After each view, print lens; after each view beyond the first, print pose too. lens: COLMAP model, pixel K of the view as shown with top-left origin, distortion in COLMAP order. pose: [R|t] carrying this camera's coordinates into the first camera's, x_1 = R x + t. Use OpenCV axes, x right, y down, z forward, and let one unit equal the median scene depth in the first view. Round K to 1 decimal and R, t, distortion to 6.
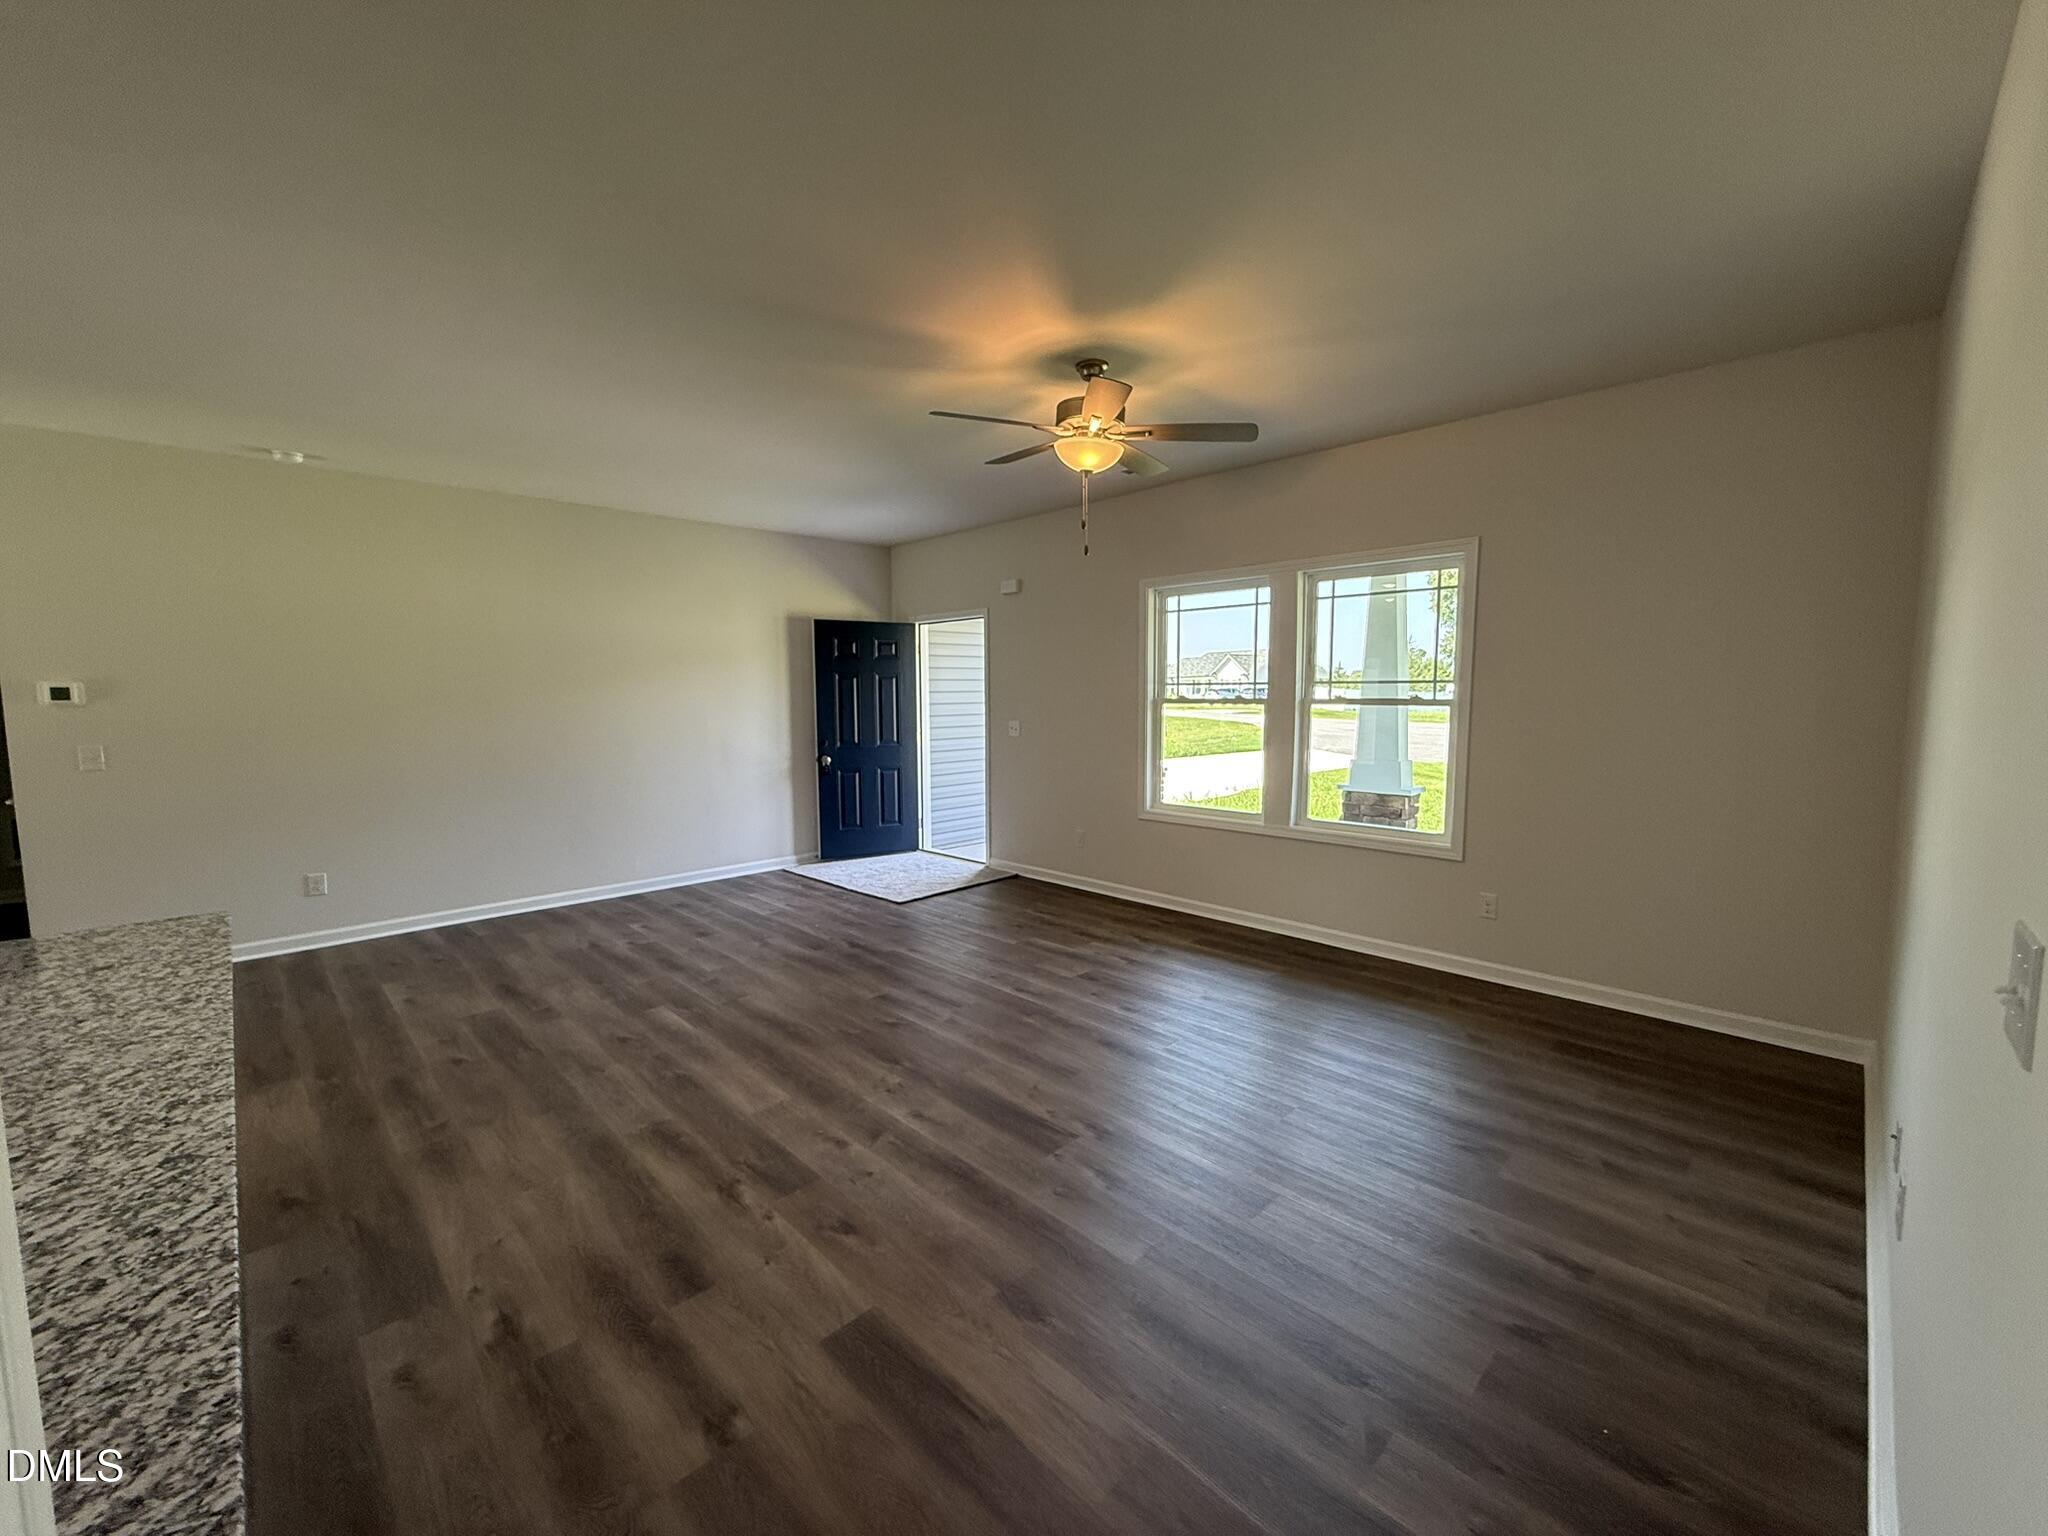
lens RADIAL K [[816.1, 0, 1018.7], [0, 816.1, 772.2], [0, 0, 1]] dist [0.000765, 0.000065]
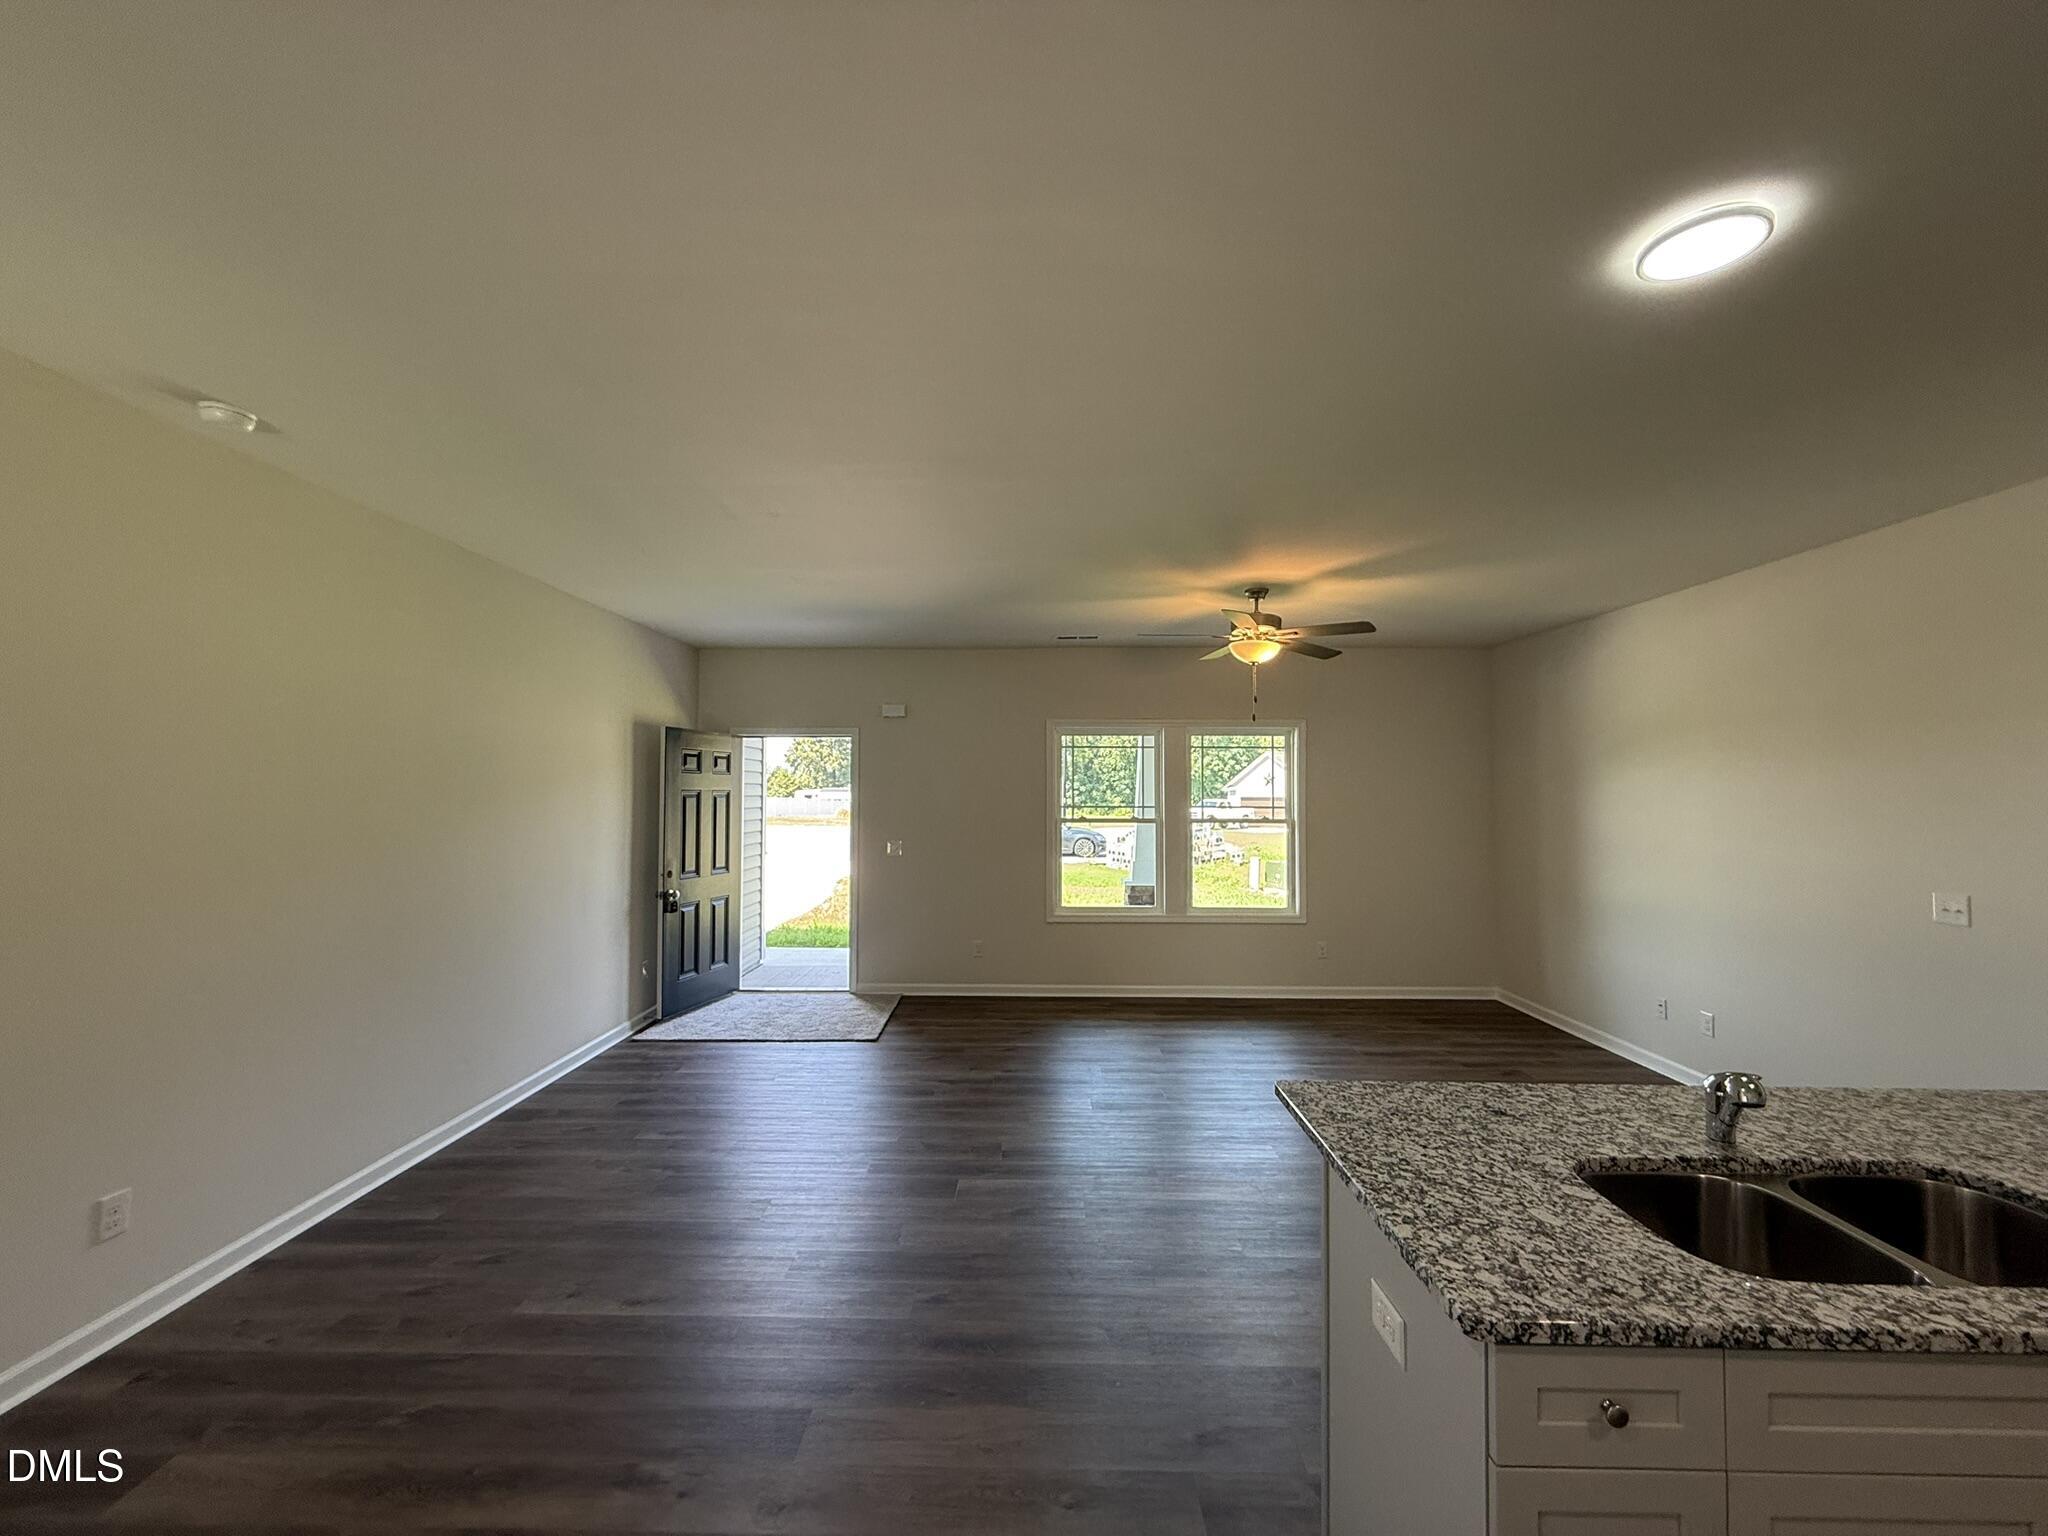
lens RADIAL K [[816.1, 0, 1018.7], [0, 816.1, 772.2], [0, 0, 1]] dist [0.000765, 0.000065]
pose [[0.710626, 0.026580, 0.703068, -0.807201], [0.062352, 0.992975, -0.100563, -0.046584], [-0.700802, 0.115300, 0.703976, 0.220620]]
